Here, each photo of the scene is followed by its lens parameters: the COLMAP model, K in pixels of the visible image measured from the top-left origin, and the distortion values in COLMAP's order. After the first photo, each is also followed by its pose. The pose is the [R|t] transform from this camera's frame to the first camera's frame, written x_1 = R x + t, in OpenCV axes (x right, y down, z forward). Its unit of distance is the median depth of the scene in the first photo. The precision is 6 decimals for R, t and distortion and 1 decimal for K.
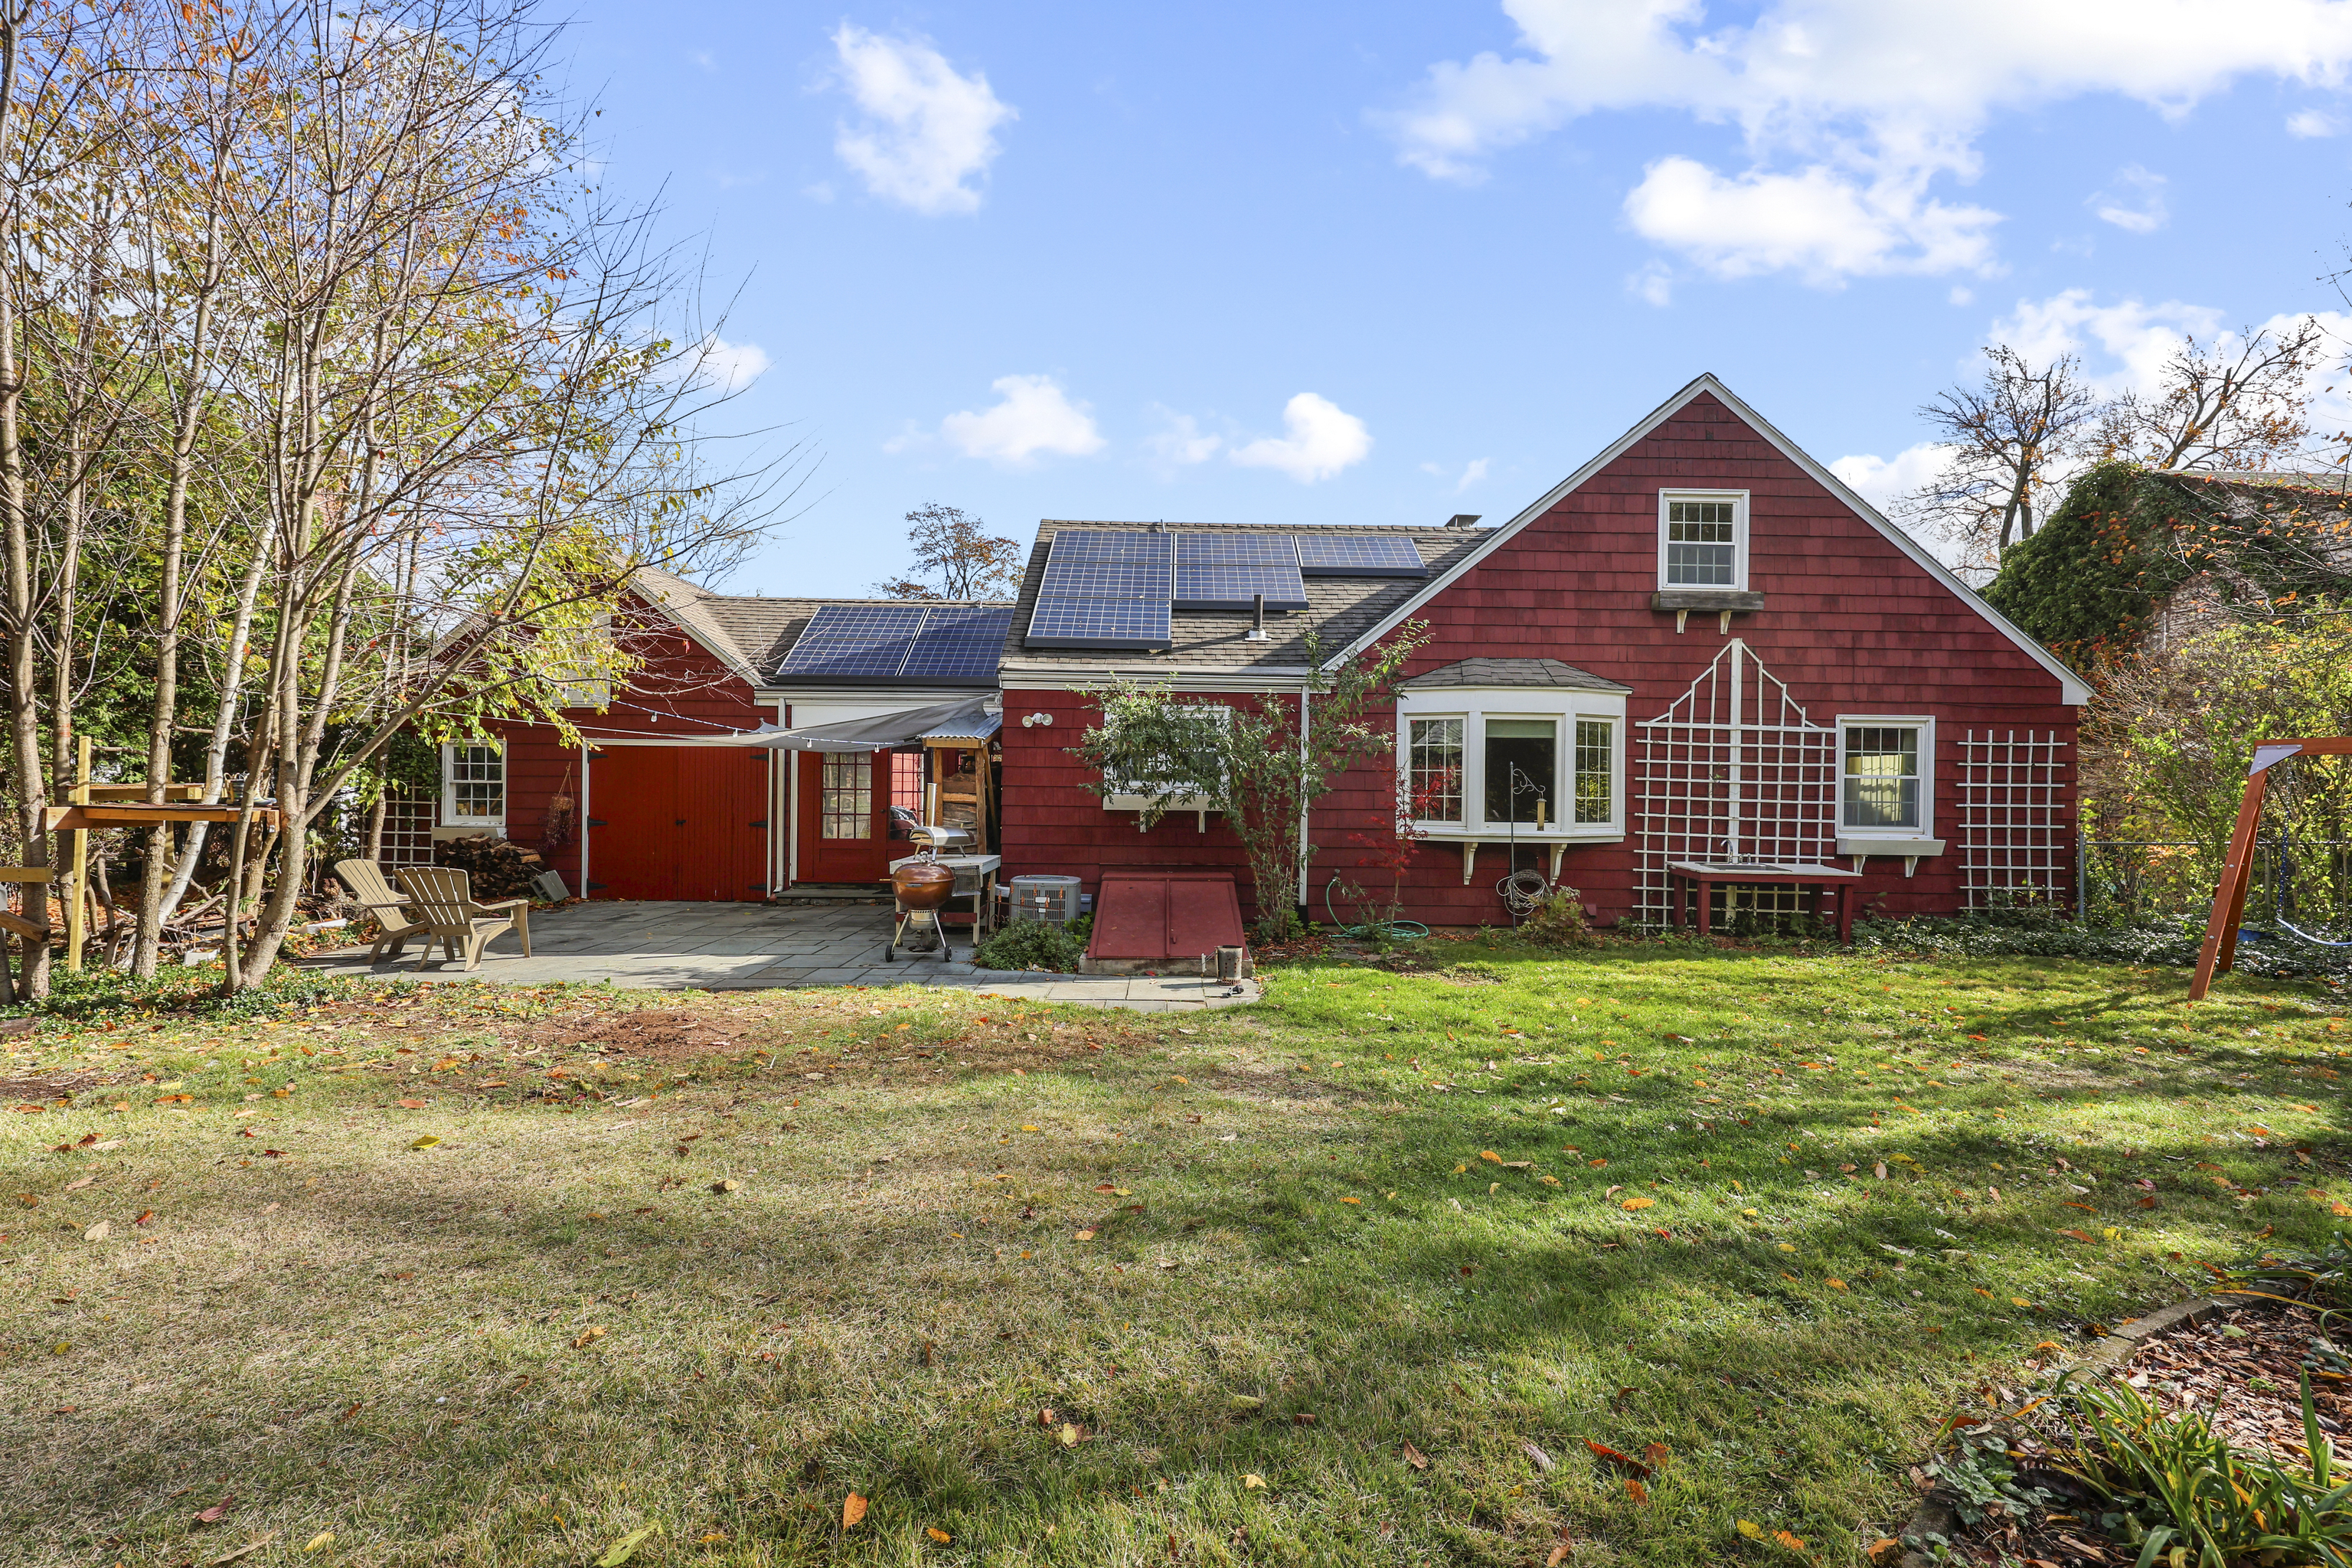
lens RADIAL K [[934.6, 0, 1176.8], [0, 934.6, 810.7], [0, 0, 1]] dist [-0.000171, -0.000040]
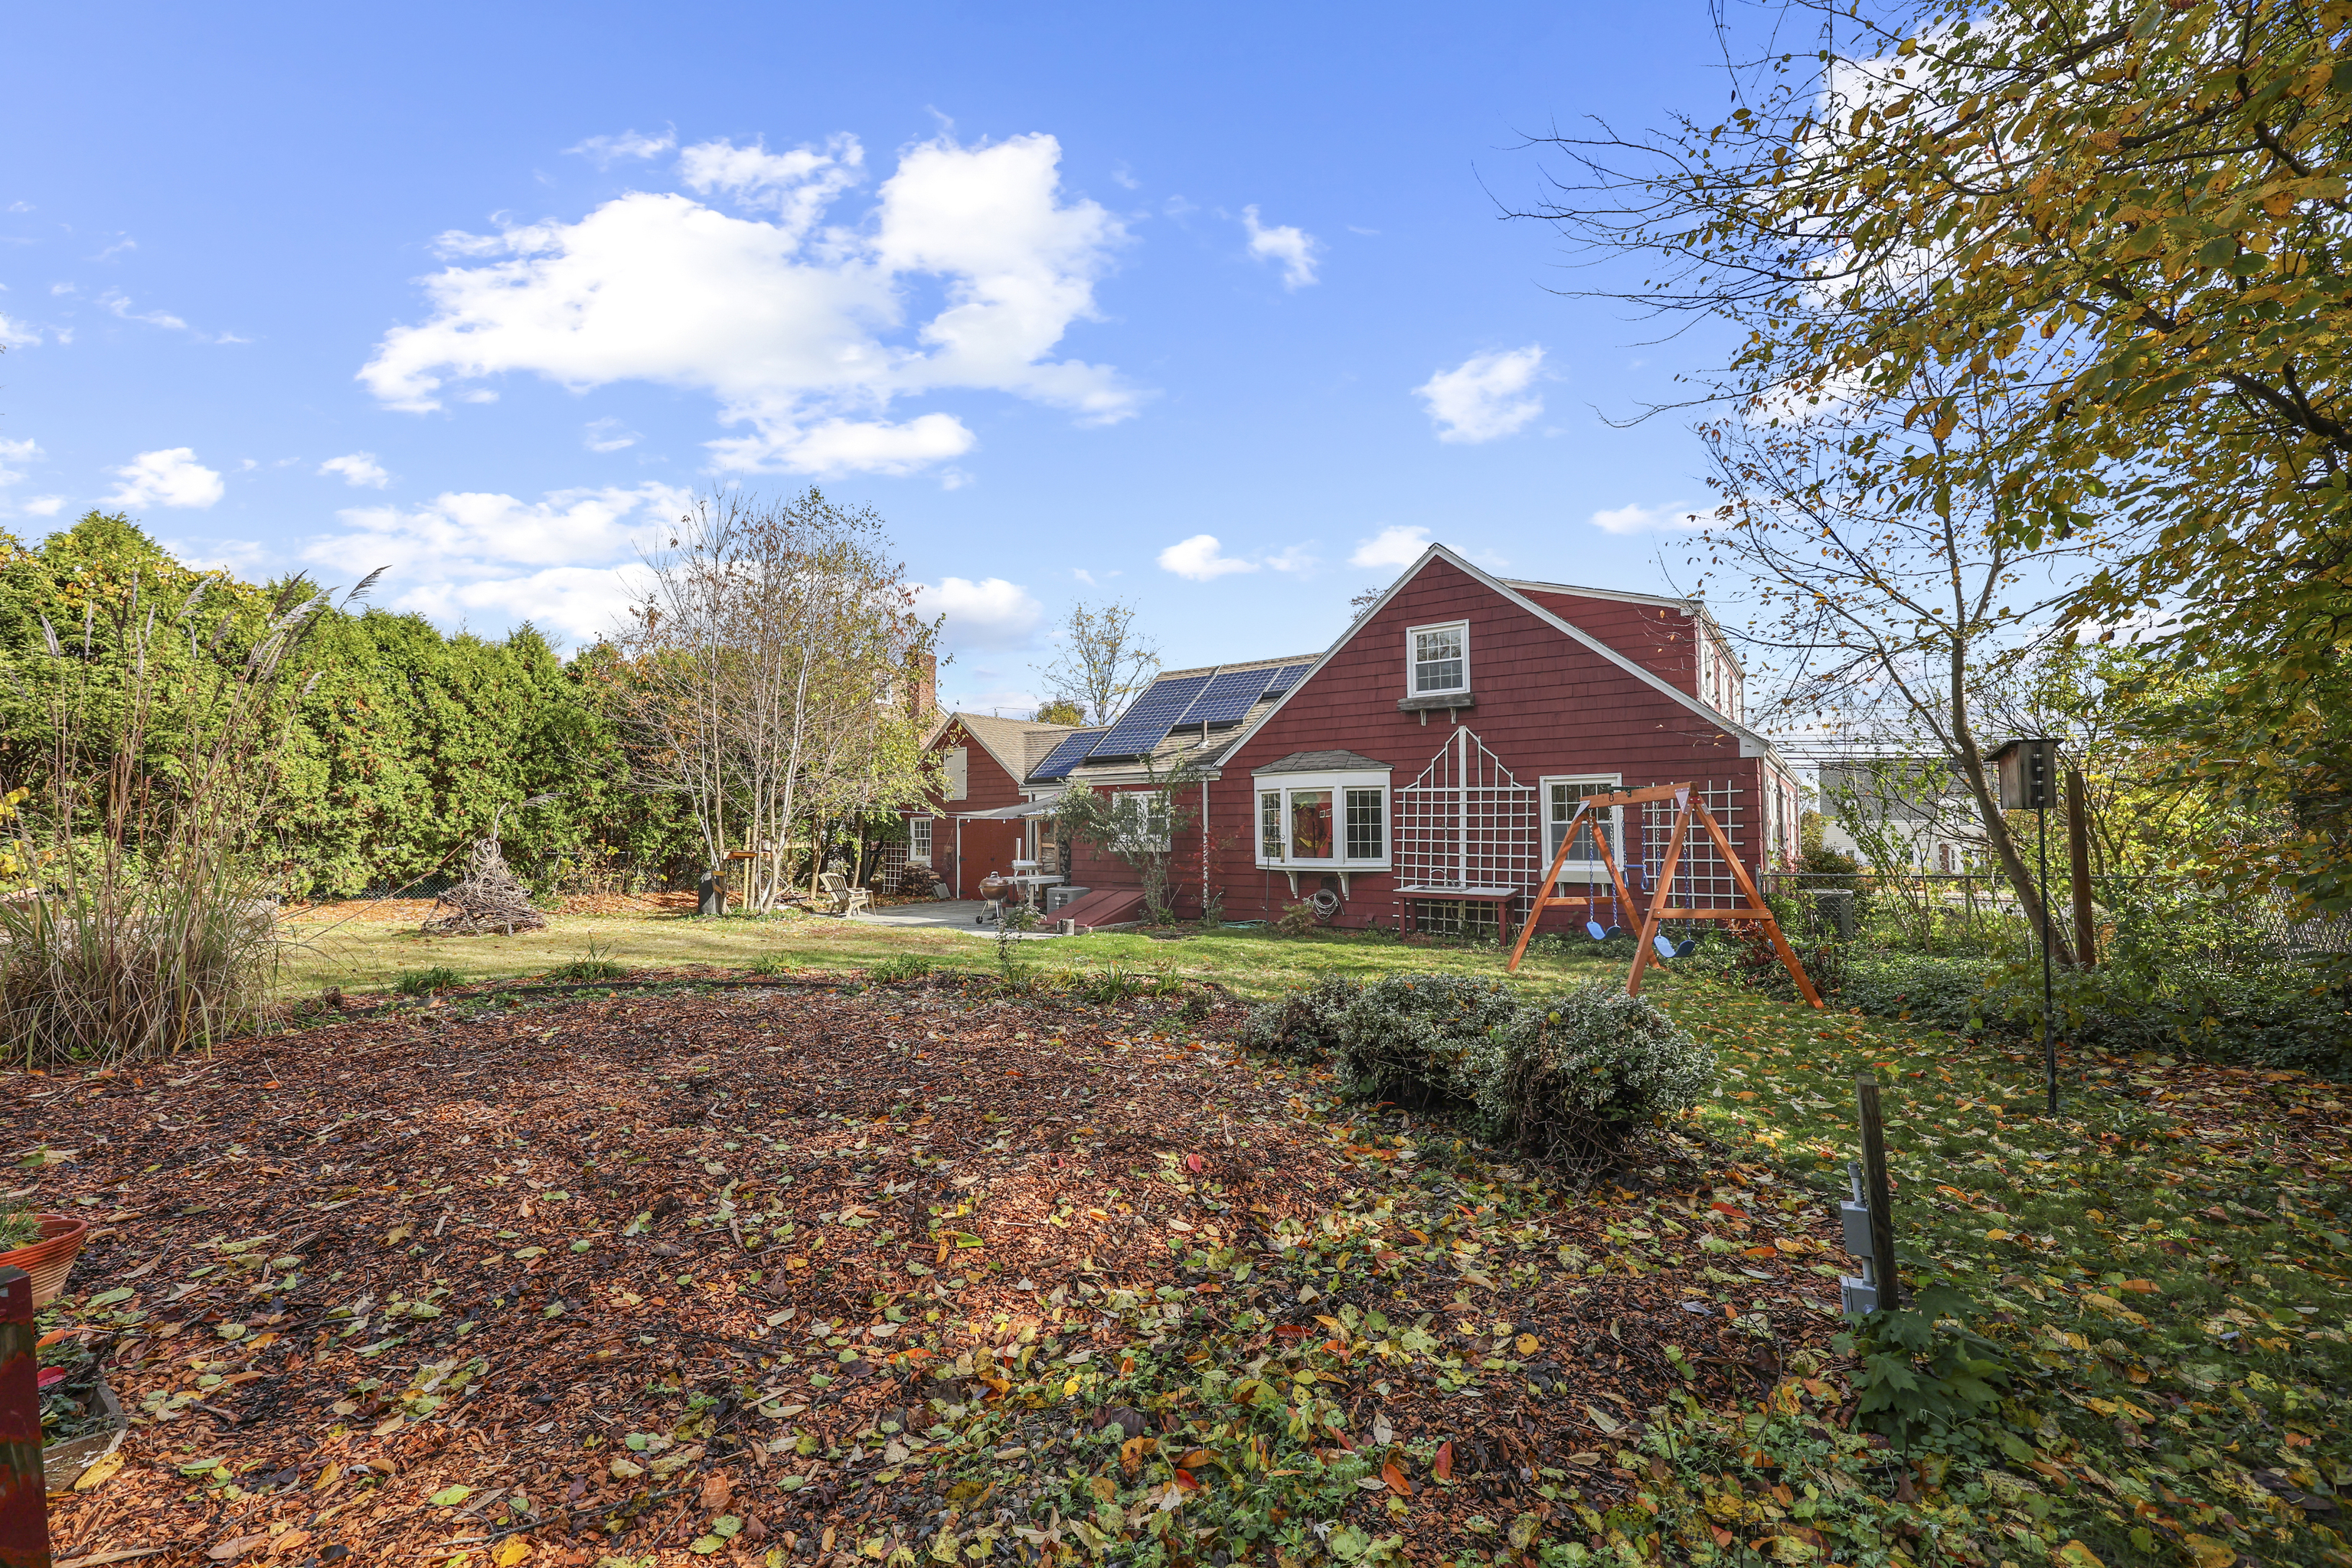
lens RADIAL K [[952.1, 0, 1208.1], [0, 952.1, 787.3], [0, 0, 1]] dist [0.000655, -0.000081]
pose [[0.817726, -0.044477, -0.573887, 1.105403], [0.007843, 0.997779, -0.066154, -0.001338], [0.575554, 0.049595, 0.816258, -0.383495]]
